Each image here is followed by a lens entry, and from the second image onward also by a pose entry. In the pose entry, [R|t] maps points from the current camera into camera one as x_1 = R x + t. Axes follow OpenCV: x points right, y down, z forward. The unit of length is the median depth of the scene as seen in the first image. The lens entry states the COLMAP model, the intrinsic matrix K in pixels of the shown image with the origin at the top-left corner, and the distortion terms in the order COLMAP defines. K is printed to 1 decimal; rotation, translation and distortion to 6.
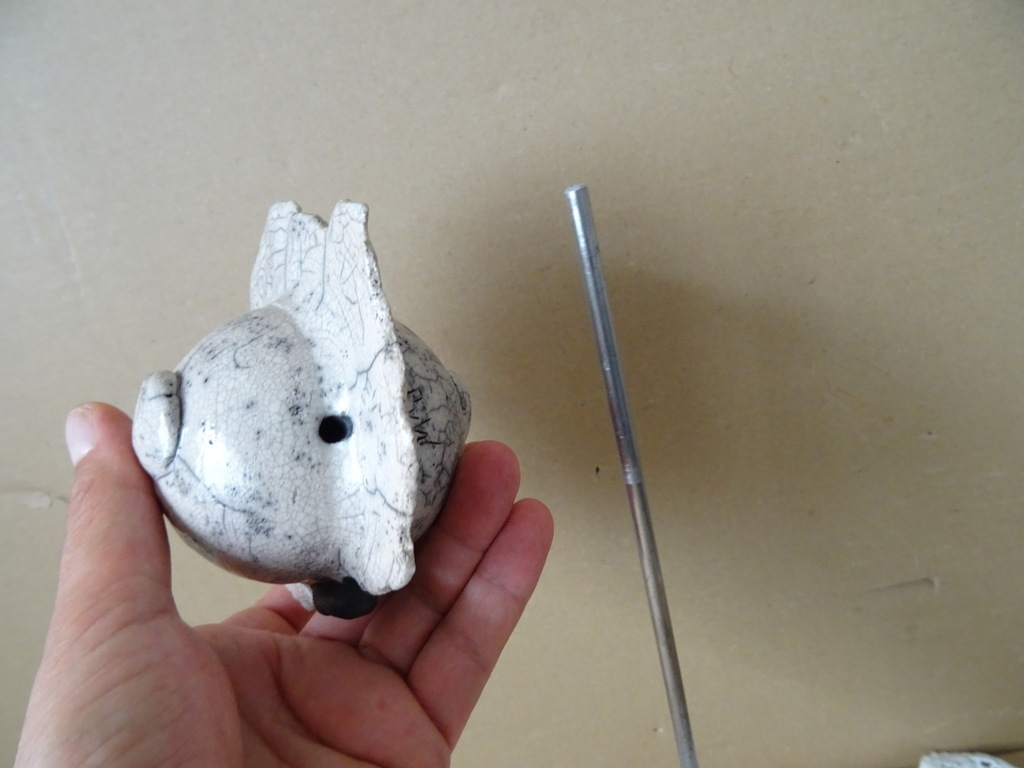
lens RADIAL K [[734.0, 0, 513.1], [0, 734.0, 402.8], [0, 0, 1]] dist [-0.008130, -0.010952]
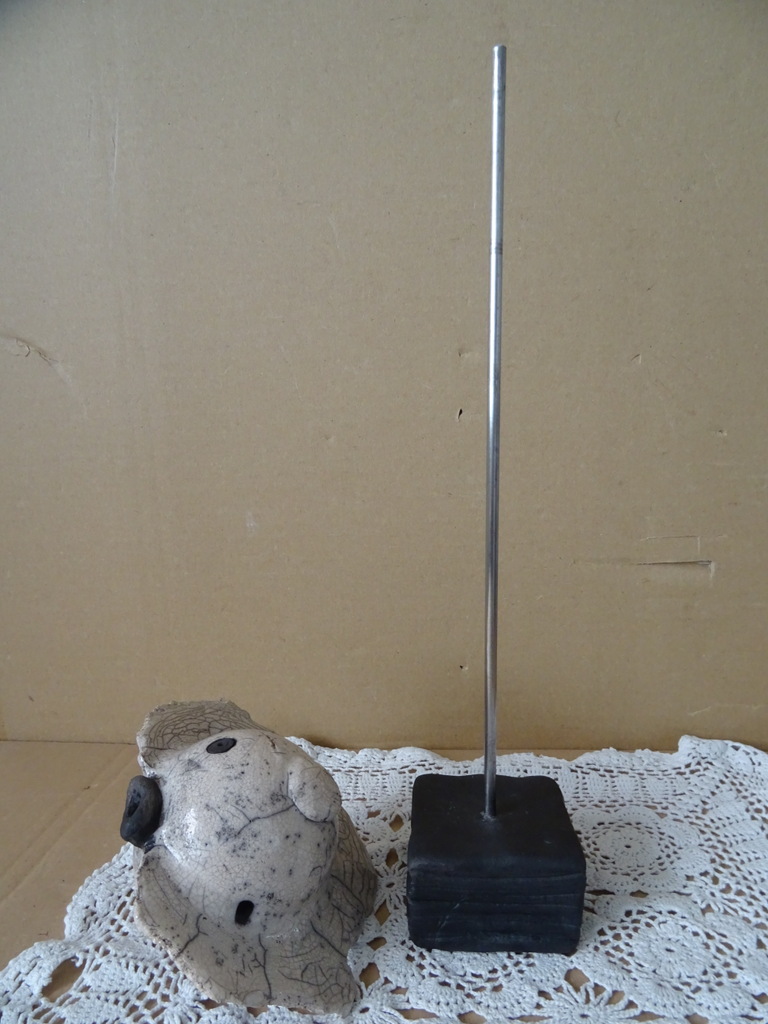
lens RADIAL K [[734.0, 0, 385.2], [0, 734.0, 512.6], [0, 0, 1]] dist [-0.008130, -0.010952]
pose [[0.974125, 0.225547, -0.014450, 0.052116], [-0.225008, 0.961811, -0.155859, 0.569036], [-0.021255, 0.155077, 0.987674, -0.256159]]
